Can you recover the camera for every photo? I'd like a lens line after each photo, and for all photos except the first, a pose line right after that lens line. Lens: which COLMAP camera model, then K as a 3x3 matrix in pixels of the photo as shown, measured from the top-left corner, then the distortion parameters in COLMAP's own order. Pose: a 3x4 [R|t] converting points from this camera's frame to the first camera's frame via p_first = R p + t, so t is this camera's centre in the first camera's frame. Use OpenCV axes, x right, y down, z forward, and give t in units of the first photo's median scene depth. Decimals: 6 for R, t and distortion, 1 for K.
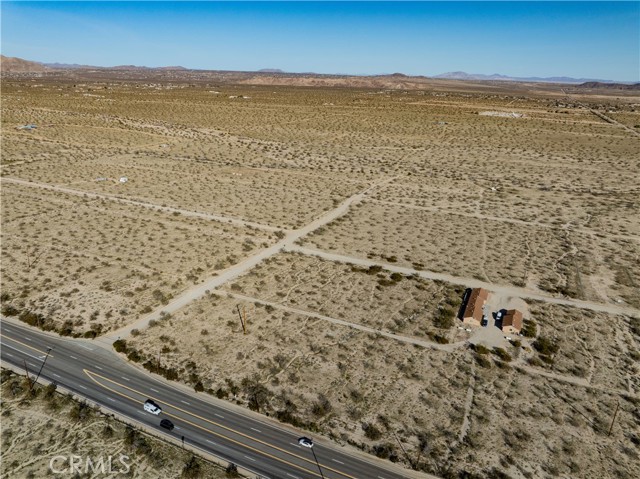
lens RADIAL K [[451.4, 0, 322.0], [0, 451.4, 238.8], [0, 0, 1]] dist [-0.043947, 0.010358]
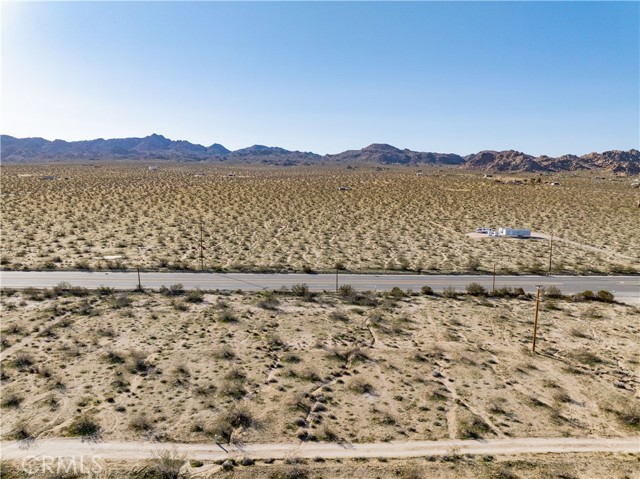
lens RADIAL K [[451.4, 0, 320.9], [0, 451.4, 239.0], [0, 0, 1]] dist [-0.043947, 0.010358]
pose [[-0.883389, 0.016494, -0.468350, 0.237607], [-0.196252, 0.894510, 0.401668, -0.021910], [0.425569, 0.446744, -0.786963, 1.399650]]
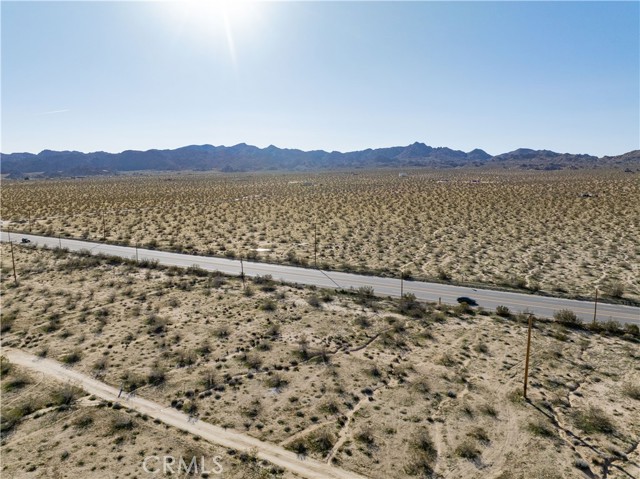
lens RADIAL K [[451.4, 0, 320.7], [0, 451.4, 237.0], [0, 0, 1]] dist [-0.043947, 0.010358]
pose [[-0.996152, -0.045937, 0.074639, -0.046645], [-0.008025, 0.895861, 0.444263, -0.051764], [-0.087274, 0.441954, -0.892782, 1.464261]]
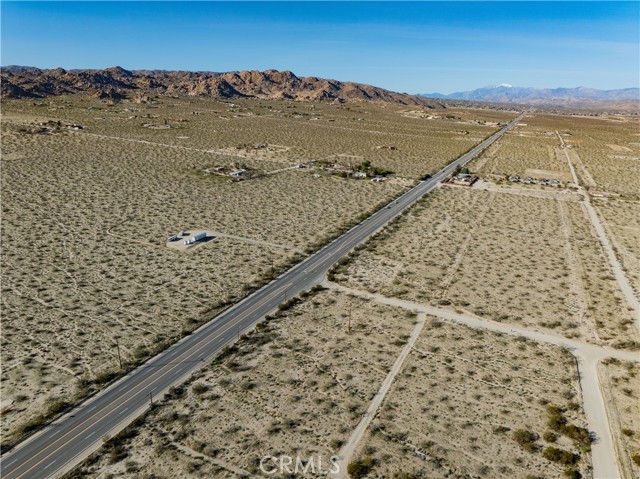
lens RADIAL K [[451.4, 0, 321.0], [0, 451.4, 241.9], [0, 0, 1]] dist [-0.043947, 0.010358]
pose [[-0.004783, 0.279509, -0.960131, 0.971733], [-0.363188, 0.894092, 0.262094, -0.300396], [0.931704, 0.349962, 0.097238, 0.873737]]
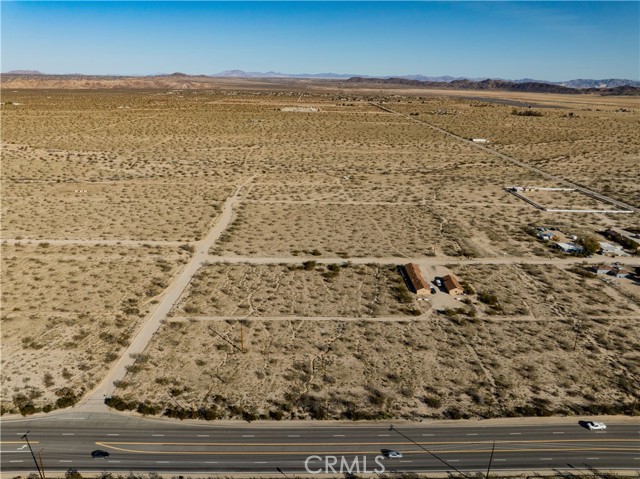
lens RADIAL K [[451.4, 0, 321.3], [0, 451.4, 238.1], [0, 0, 1]] dist [-0.043947, 0.010358]
pose [[0.897474, -0.155264, 0.412836, -0.436361], [0.154930, 0.987322, 0.034517, -0.037649], [-0.412961, 0.032982, 0.910151, 0.083143]]
